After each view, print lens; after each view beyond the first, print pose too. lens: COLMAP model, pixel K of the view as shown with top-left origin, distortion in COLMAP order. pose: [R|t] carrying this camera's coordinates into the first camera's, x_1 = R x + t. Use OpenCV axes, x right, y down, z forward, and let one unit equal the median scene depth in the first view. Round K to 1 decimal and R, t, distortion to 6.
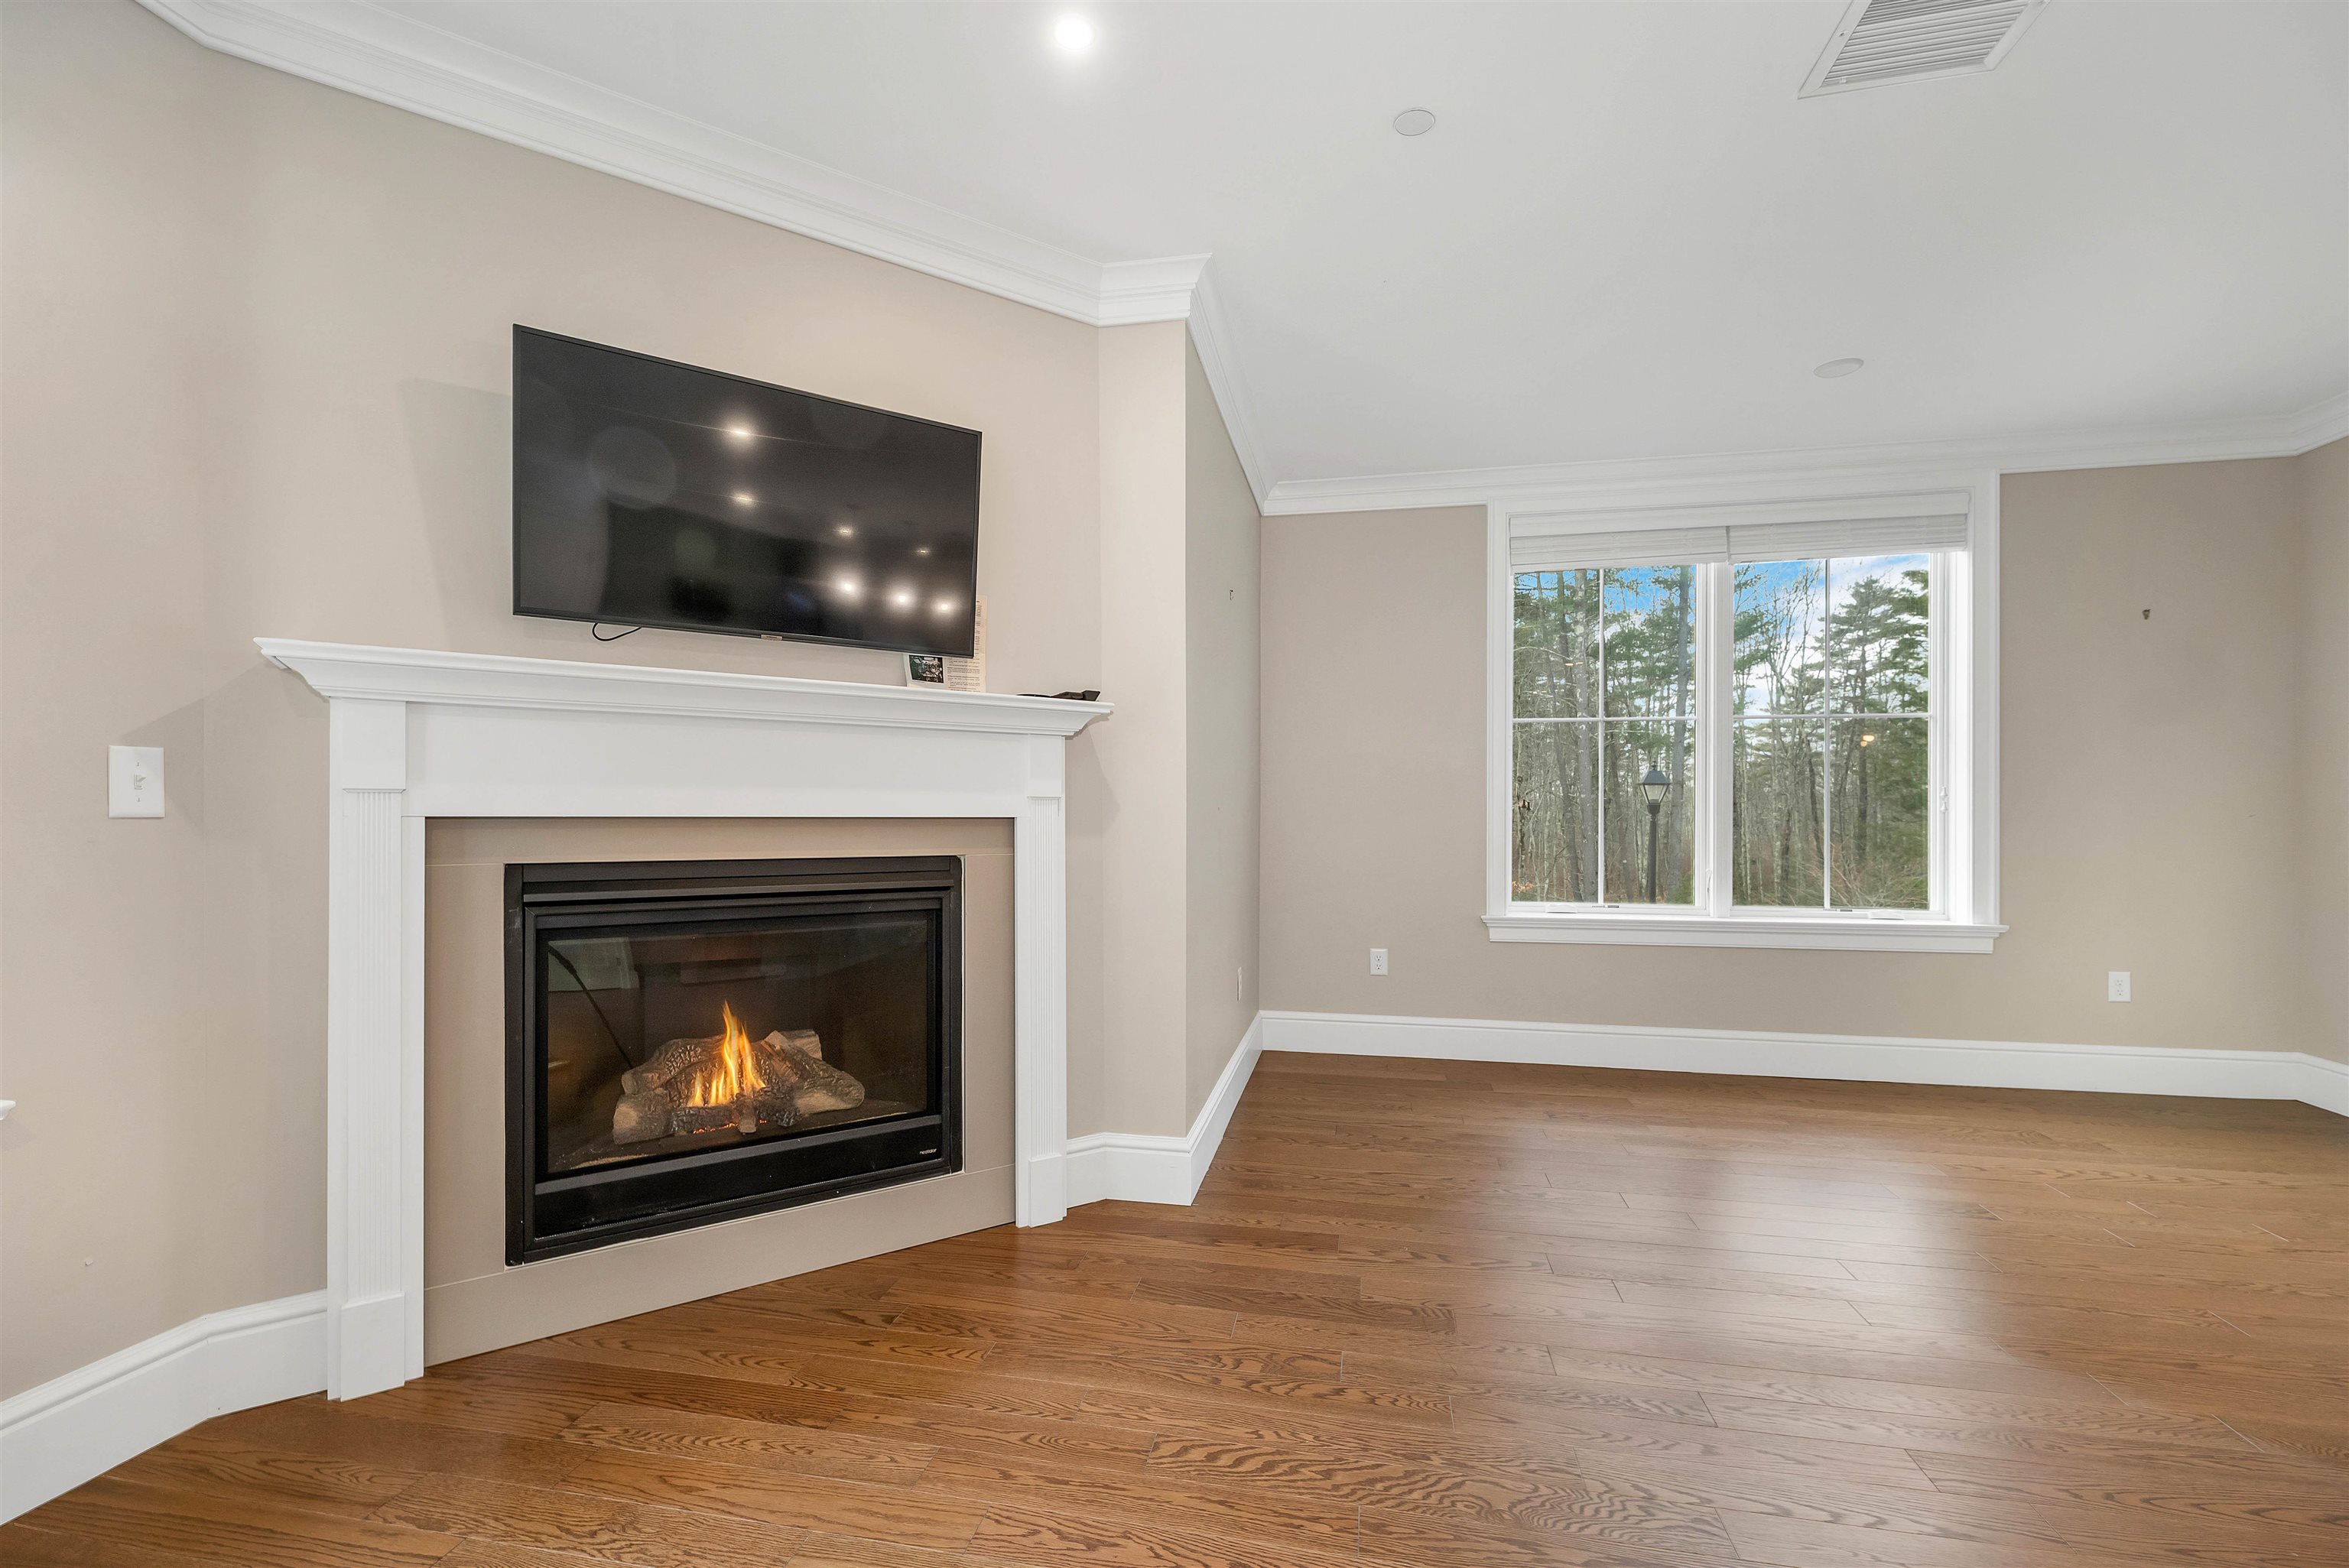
lens RADIAL K [[995.0, 0, 1182.0], [0, 995.0, 815.9], [0, 0, 1]] dist [-0.000639, -0.000062]
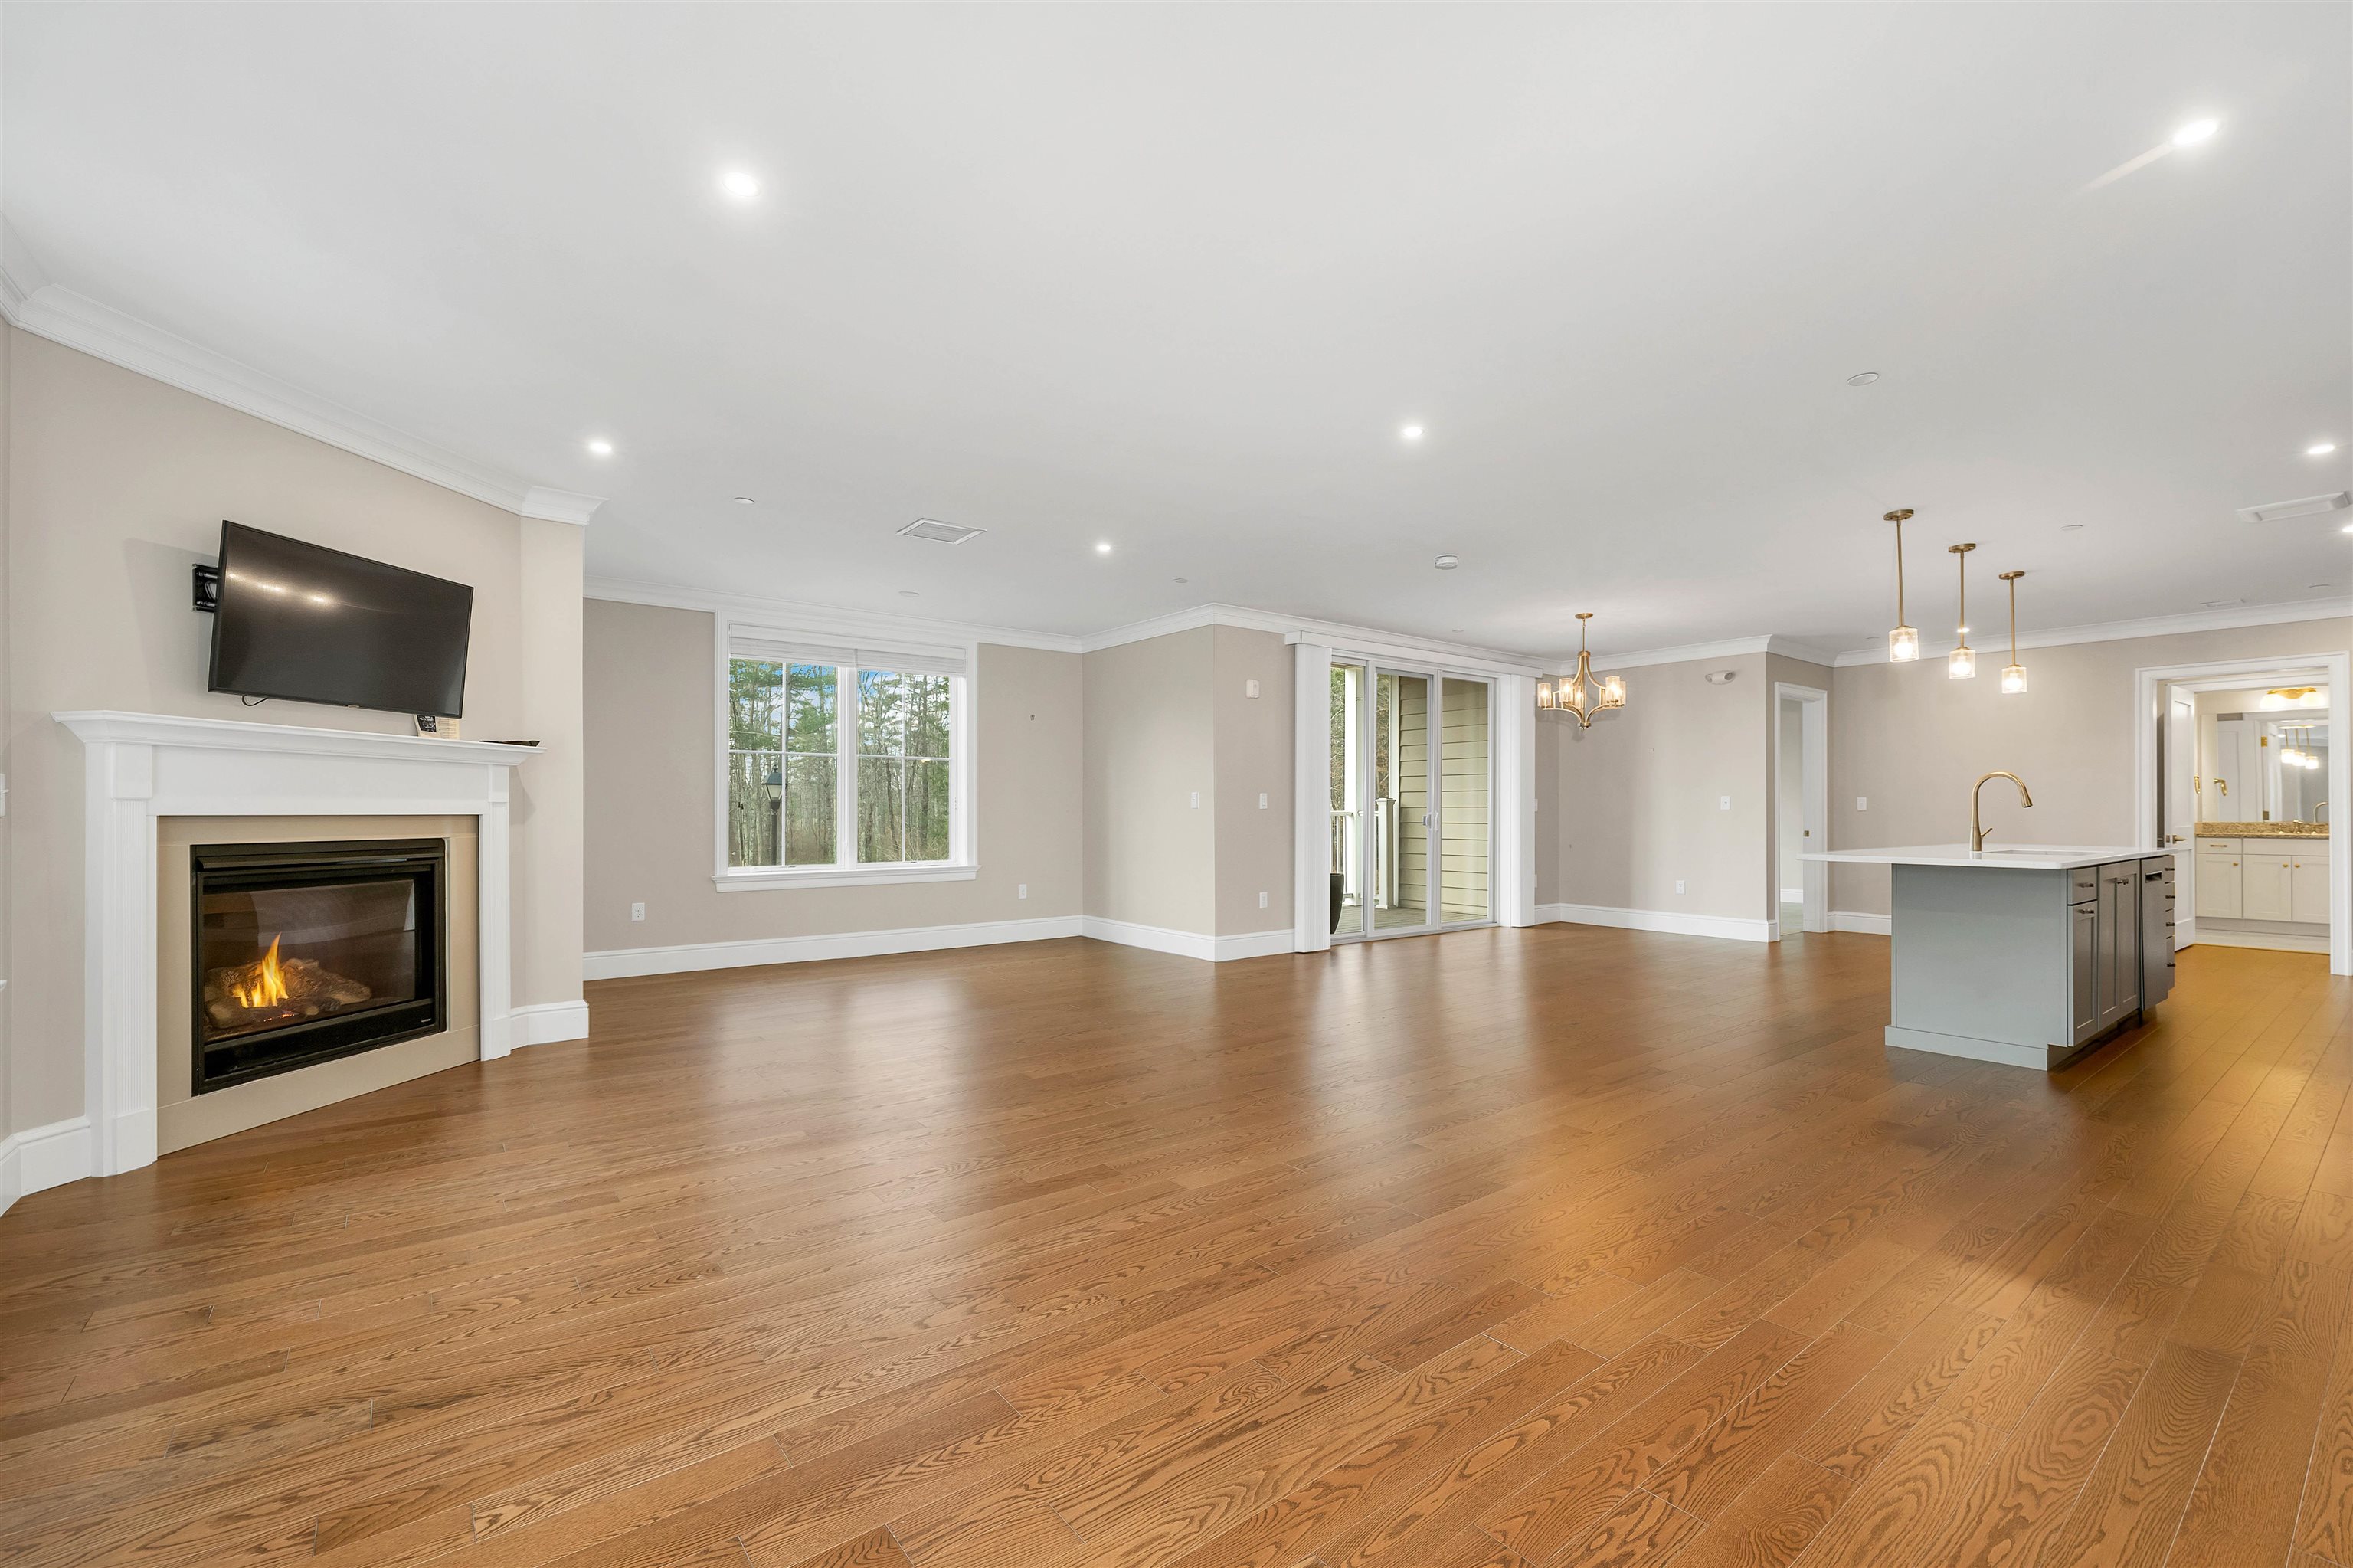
lens RADIAL K [[986.7, 0, 1174.5], [0, 986.7, 806.2], [0, 0, 1]] dist [-0.000534, 0.000232]
pose [[0.661871, 0.001732, 0.749616, -0.634899], [0.001244, 0.999993, -0.003409, -0.005094], [-0.749617, 0.003189, 0.661865, -0.954566]]
